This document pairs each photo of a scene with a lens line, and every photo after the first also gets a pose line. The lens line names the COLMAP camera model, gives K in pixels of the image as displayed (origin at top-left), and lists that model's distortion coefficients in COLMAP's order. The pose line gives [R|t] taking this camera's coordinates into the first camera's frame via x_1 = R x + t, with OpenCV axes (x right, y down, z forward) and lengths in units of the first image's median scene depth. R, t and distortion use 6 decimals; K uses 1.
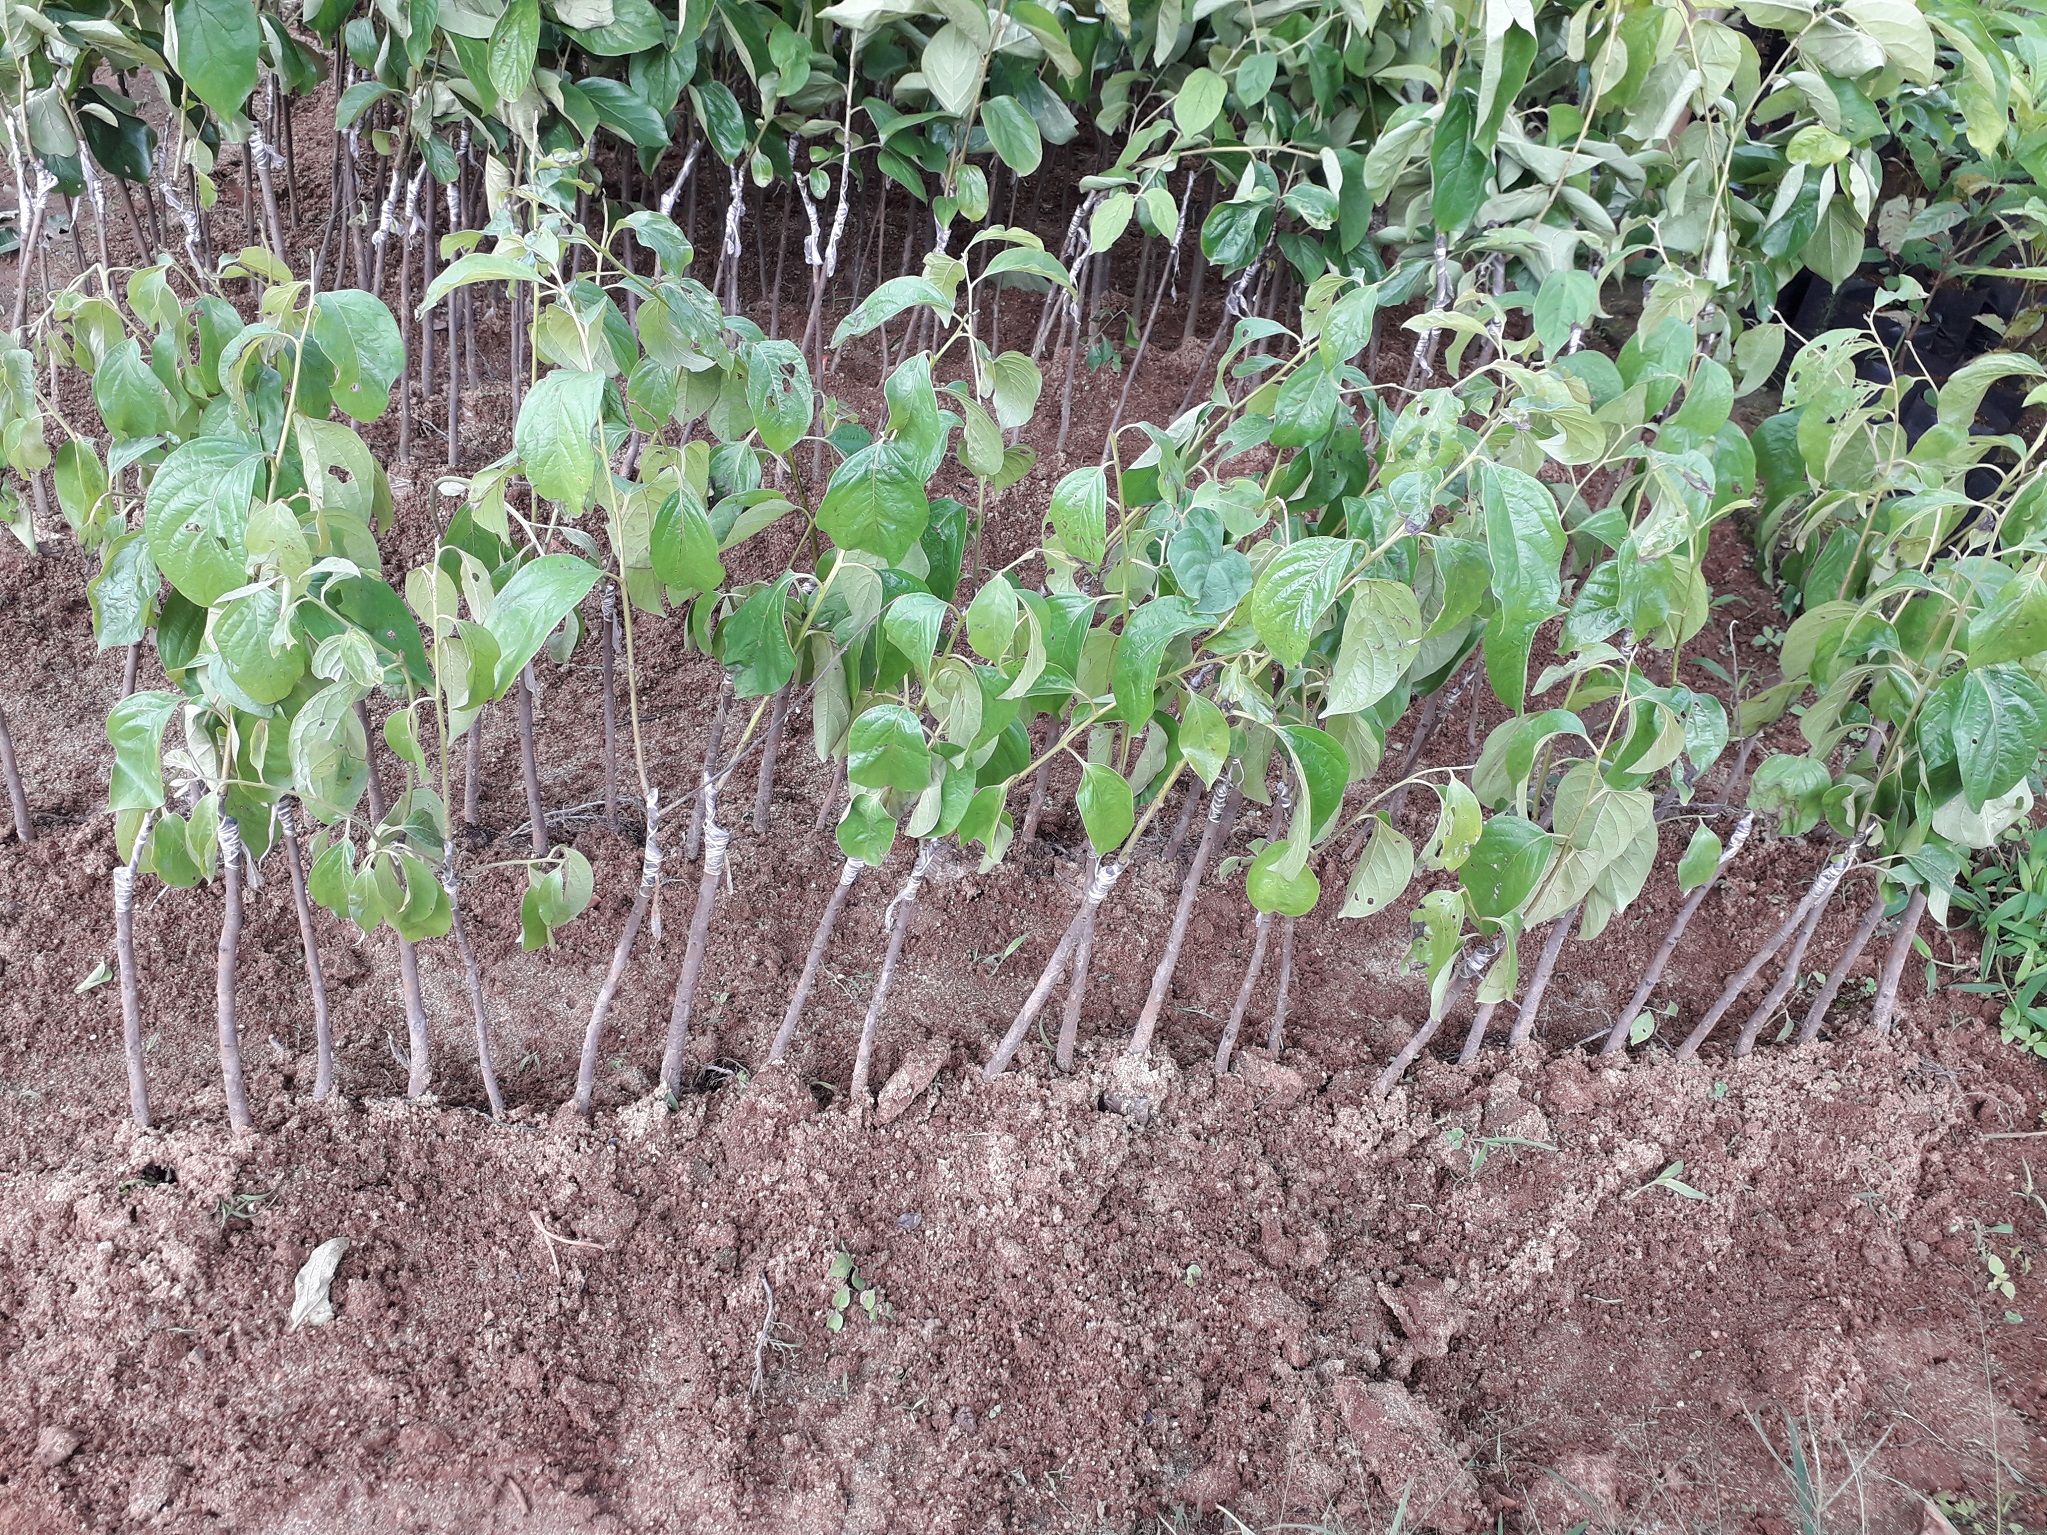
lens RADIAL K [[1653.5, 0, 1035.4], [0, 1653.5, 782.8], [0, 0, 1]] dist [0.039837, -0.057100]
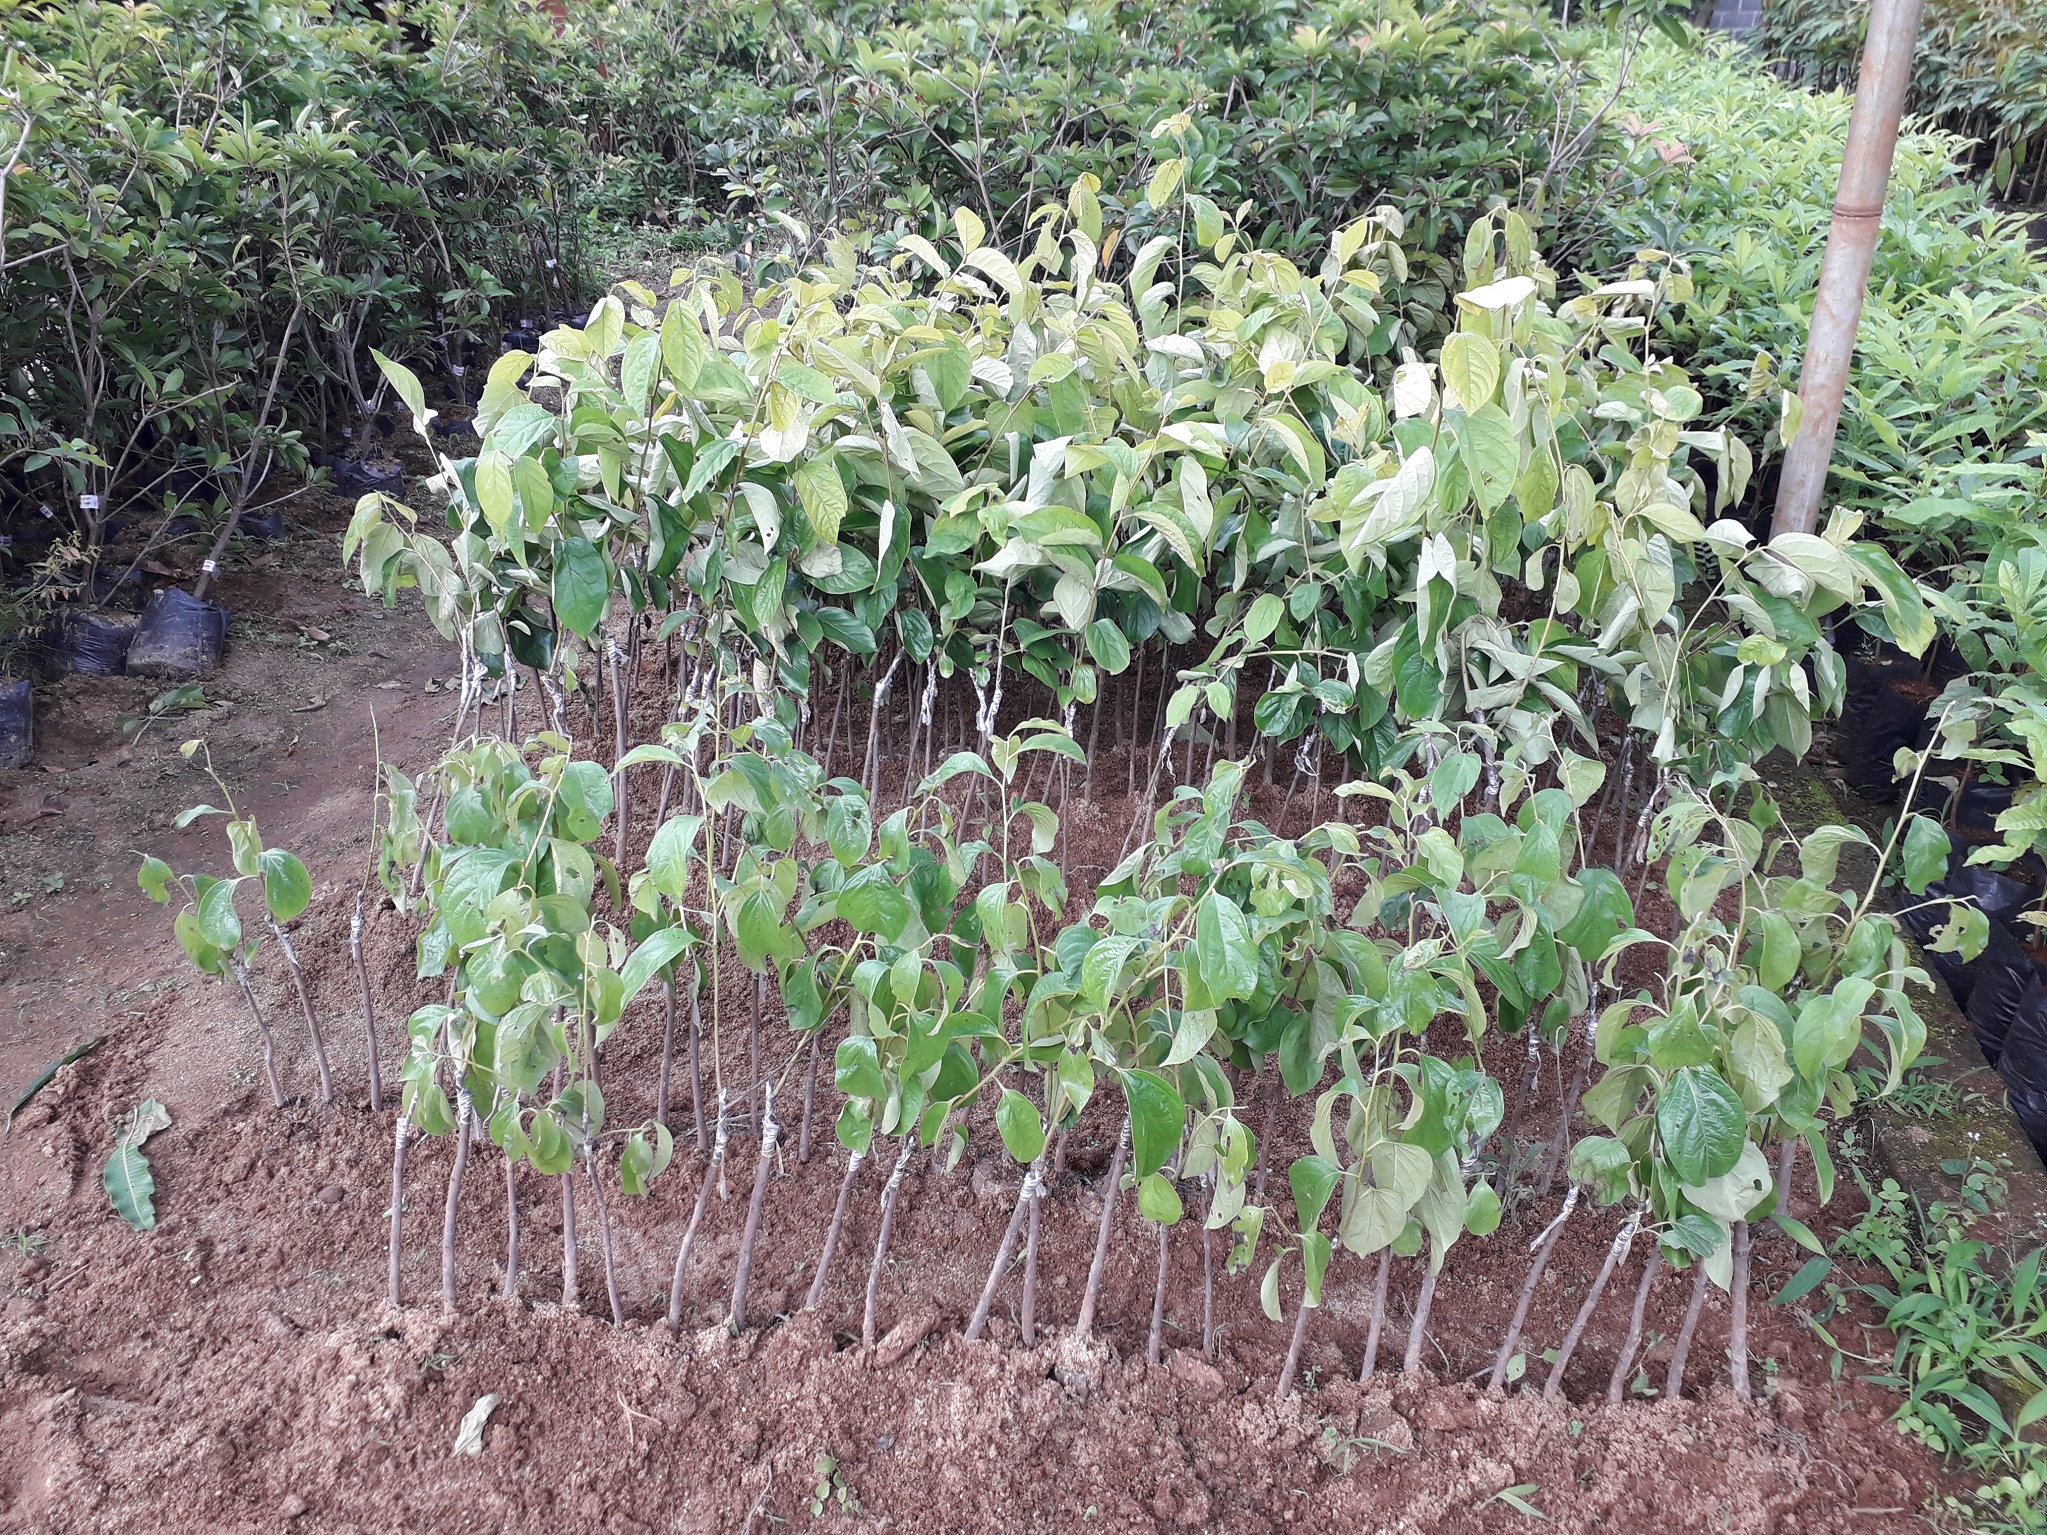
lens RADIAL K [[1661.5, 0, 1030.8], [0, 1661.5, 770.0], [0, 0, 1]] dist [0.043448, -0.061361]
pose [[0.966986, 0.021023, -0.253962, 0.338652], [-0.083483, 0.967729, -0.237764, 0.048857], [0.240767, 0.251116, 0.937535, -0.335212]]
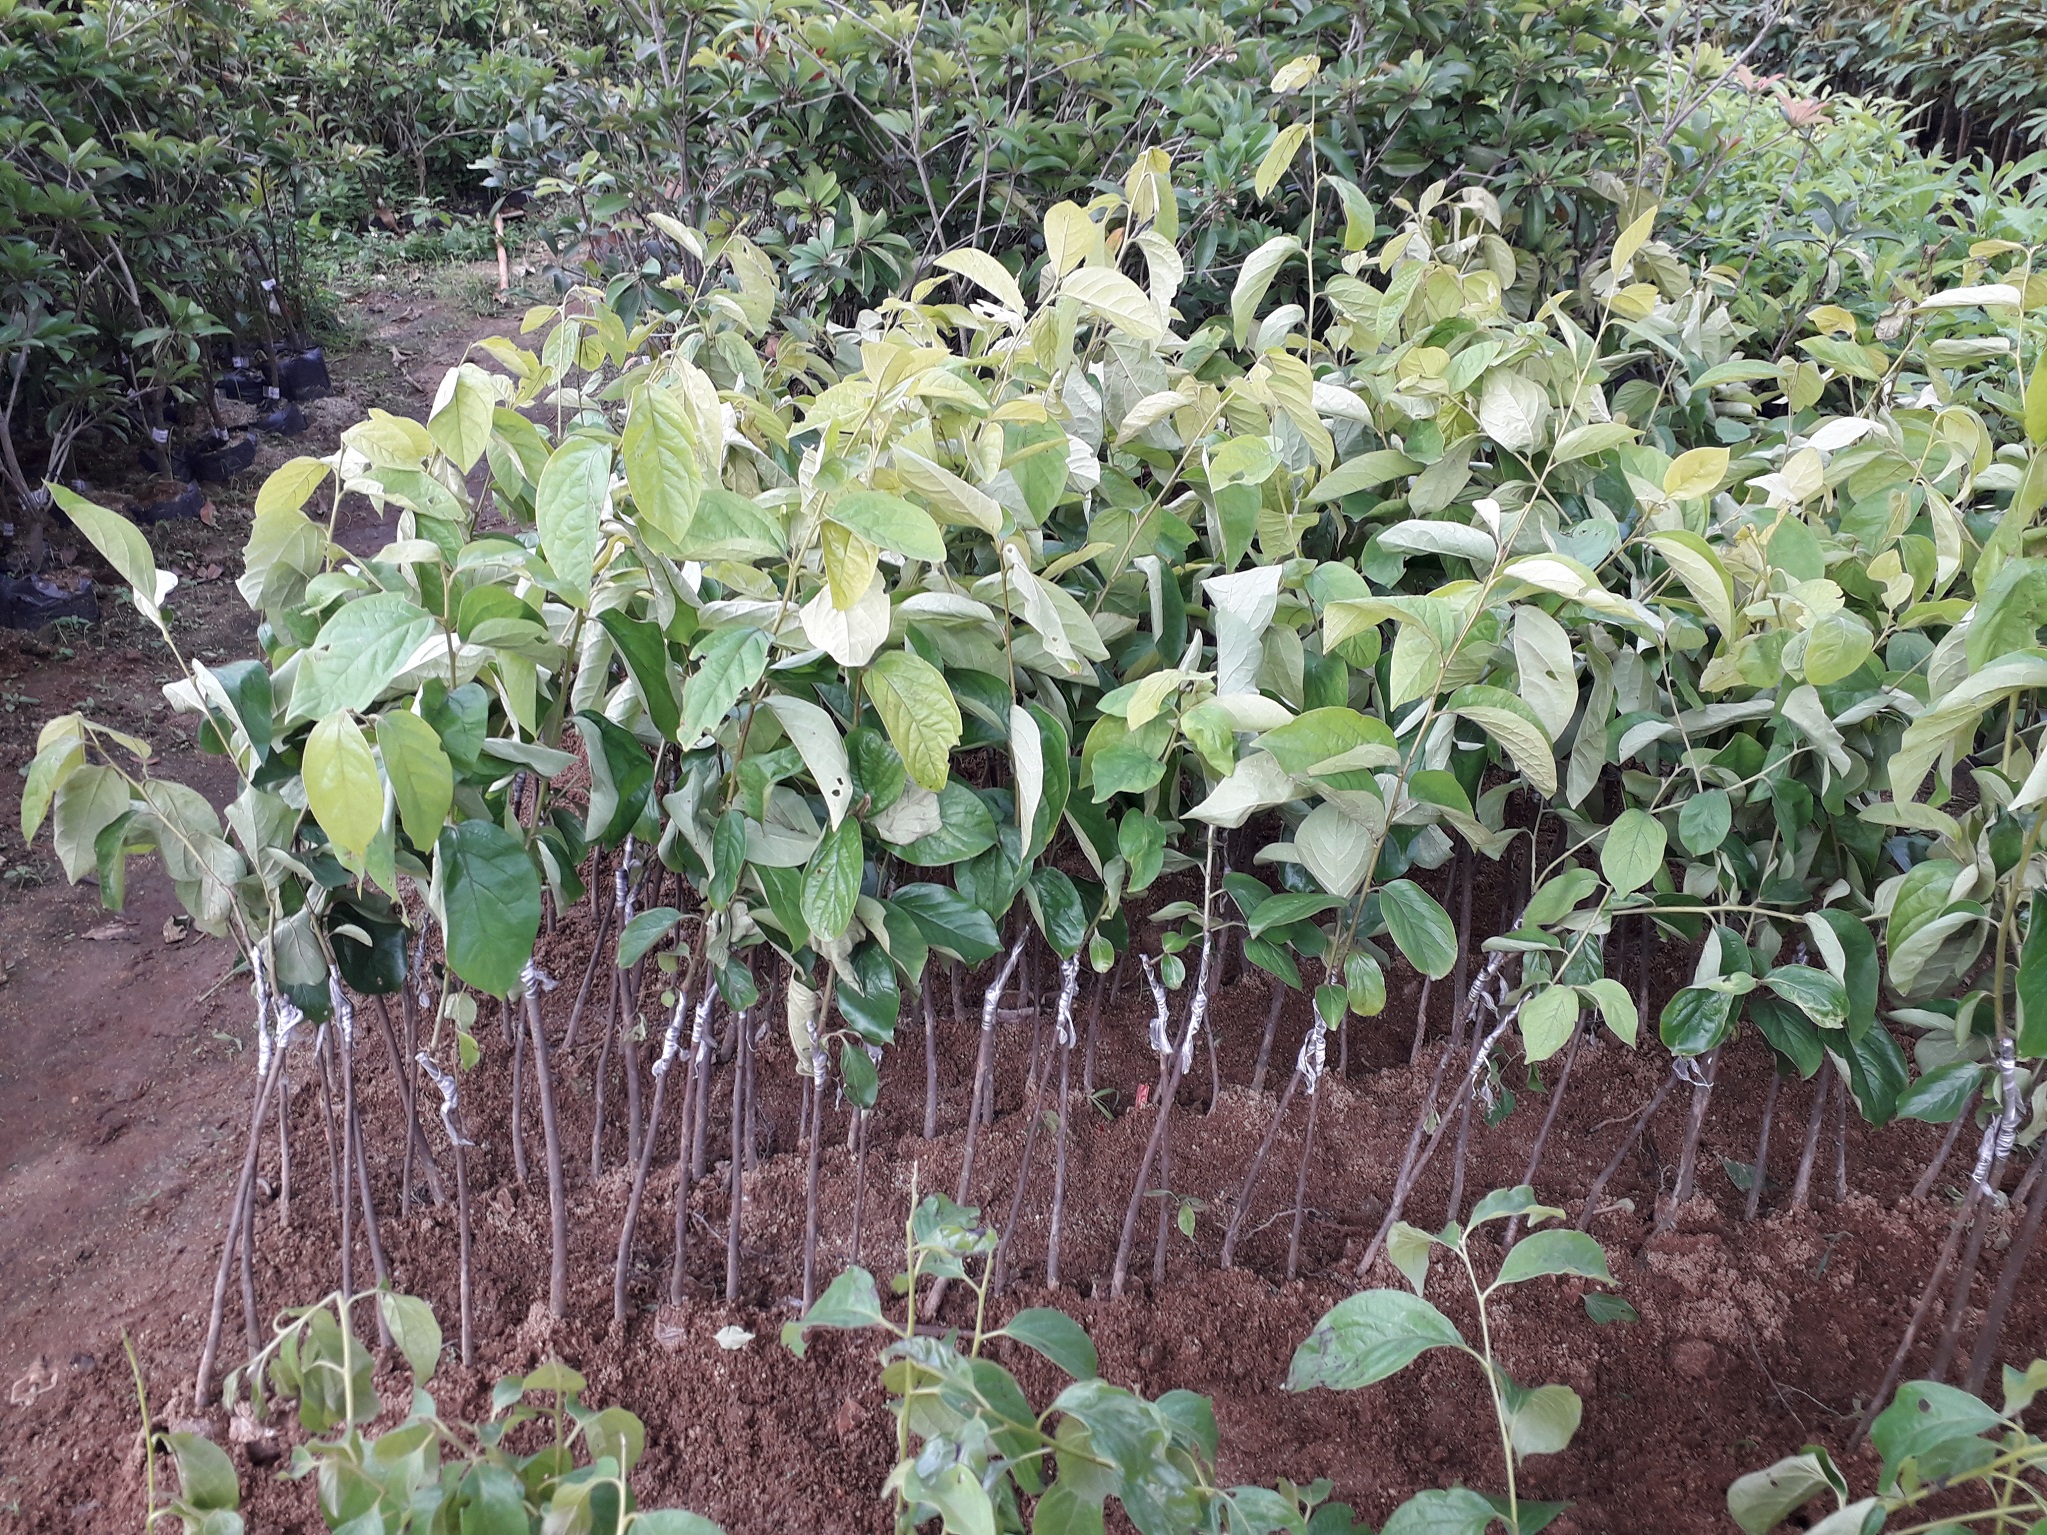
lens RADIAL K [[1653.5, 0, 1035.4], [0, 1653.5, 782.8], [0, 0, 1]] dist [0.039837, -0.057100]
pose [[0.993446, -0.049366, -0.103097, -0.142169], [0.024570, 0.973073, -0.229184, -0.347330], [0.111635, 0.225149, 0.967908, 0.221347]]
